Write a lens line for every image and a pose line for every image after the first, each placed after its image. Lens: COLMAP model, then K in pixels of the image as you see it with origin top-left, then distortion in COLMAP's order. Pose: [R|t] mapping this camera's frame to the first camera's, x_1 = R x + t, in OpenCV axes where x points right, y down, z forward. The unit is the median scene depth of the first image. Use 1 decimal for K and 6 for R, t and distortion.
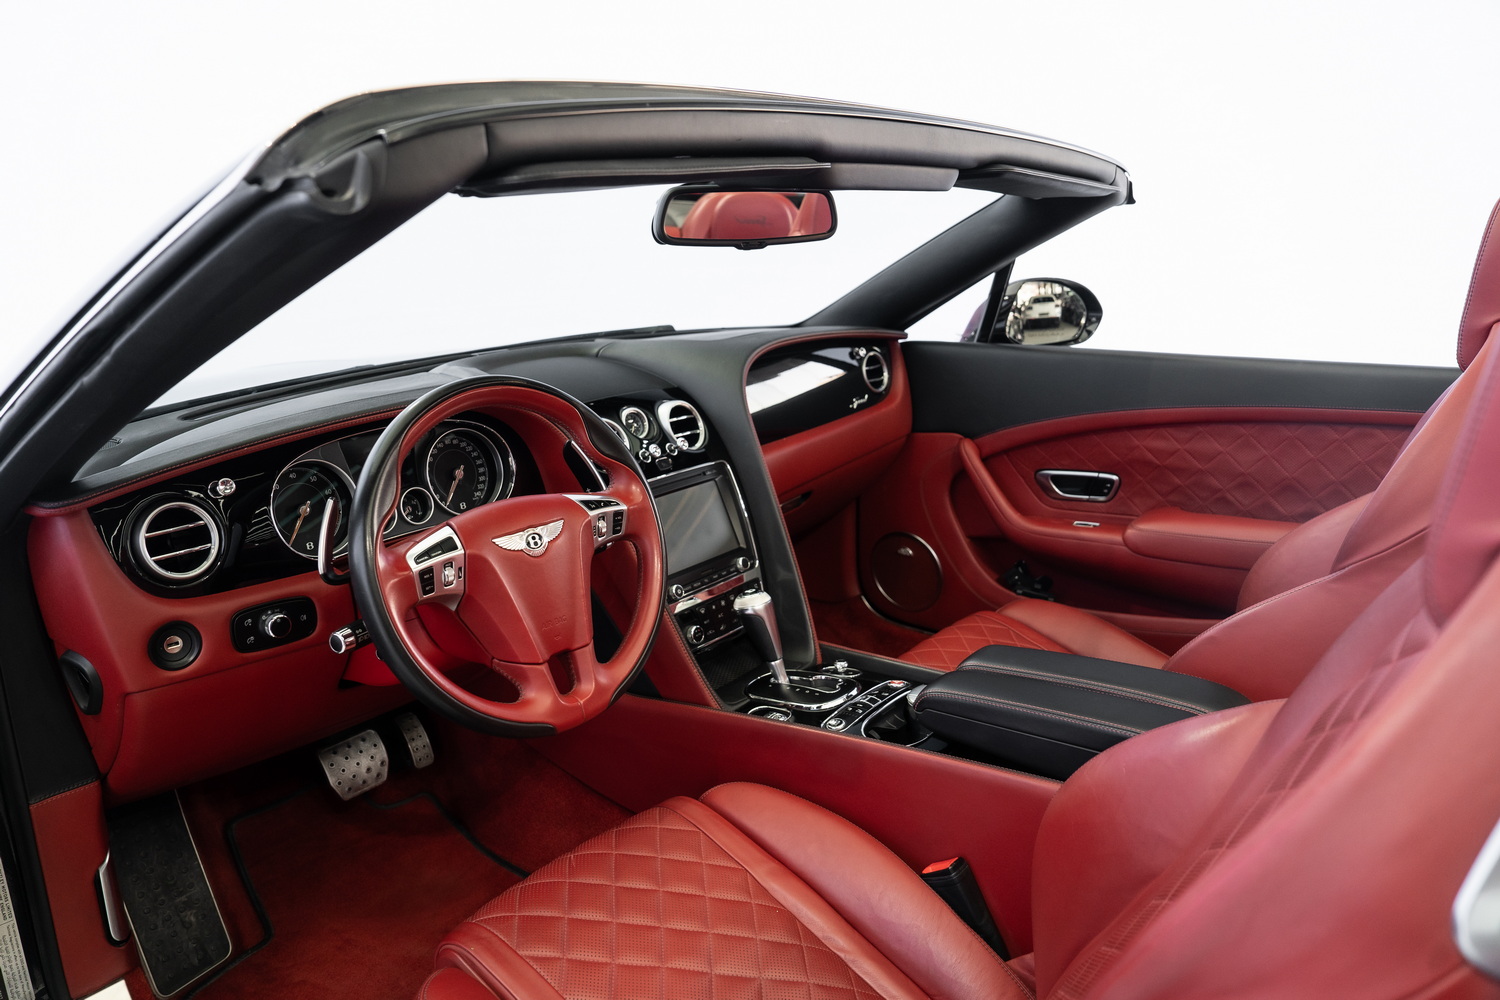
lens RADIAL K [[1020.0, 0, 742.9], [0, 1020.0, 456.2], [0, 0, 1]] dist [-0.123349, 0.080727]
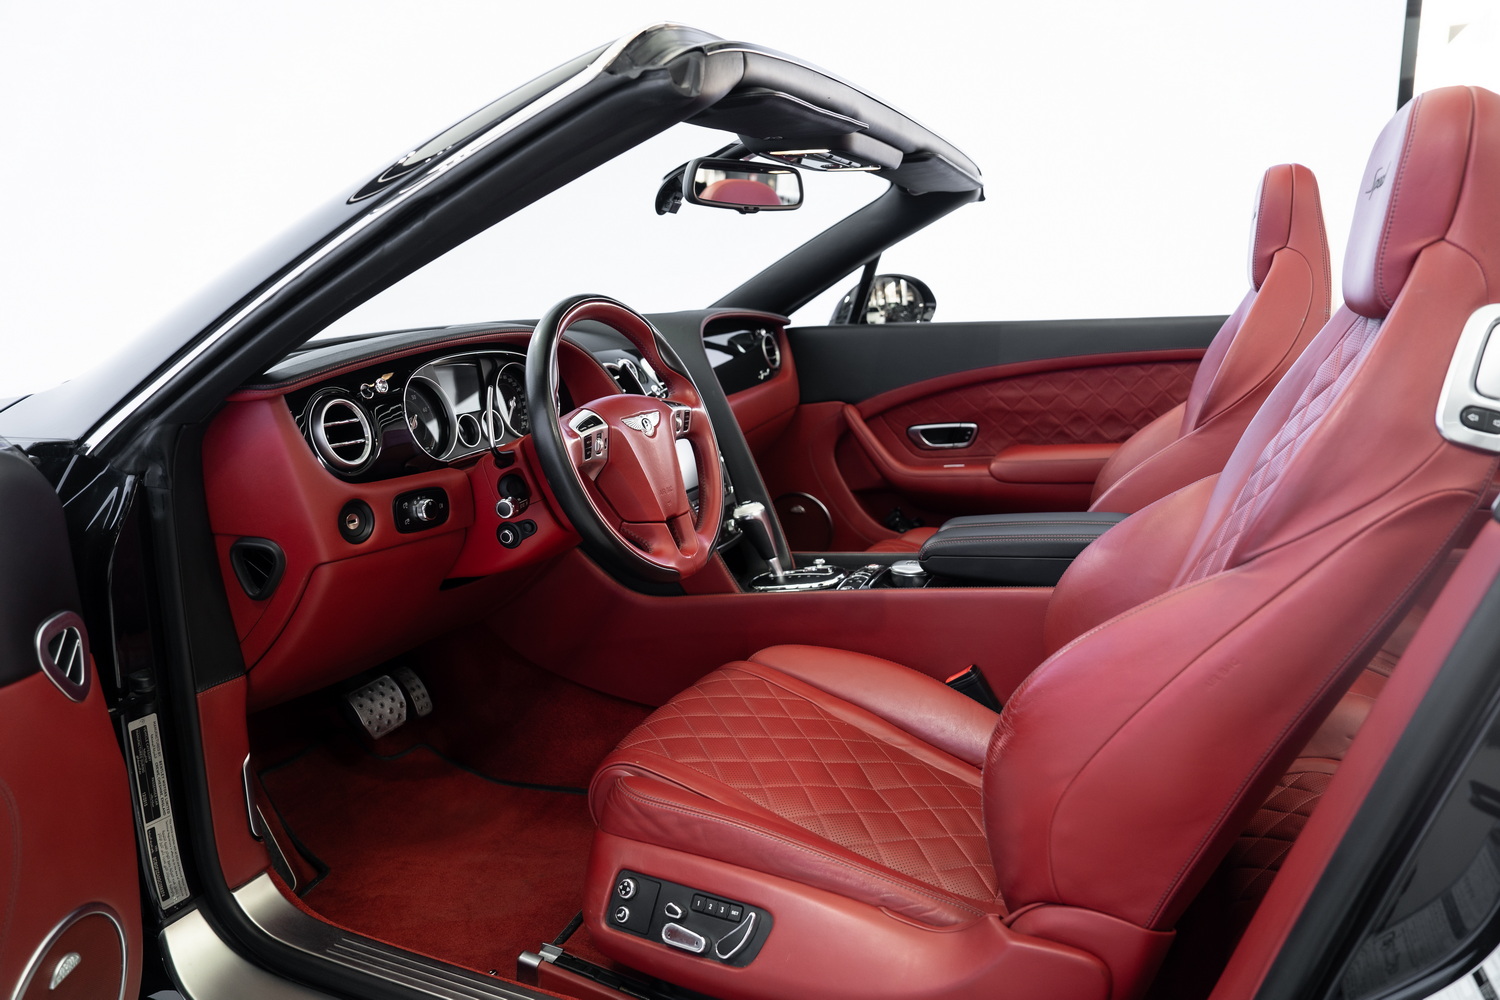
lens RADIAL K [[1020.0, 0, 742.9], [0, 1020.0, 456.2], [0, 0, 1]] dist [-0.123349, 0.080727]
pose [[0.960252, -0.052632, 0.274128, -0.291534], [0.072618, 0.995351, -0.063271, 0.139840], [-0.269524, 0.080662, 0.959610, -0.132985]]
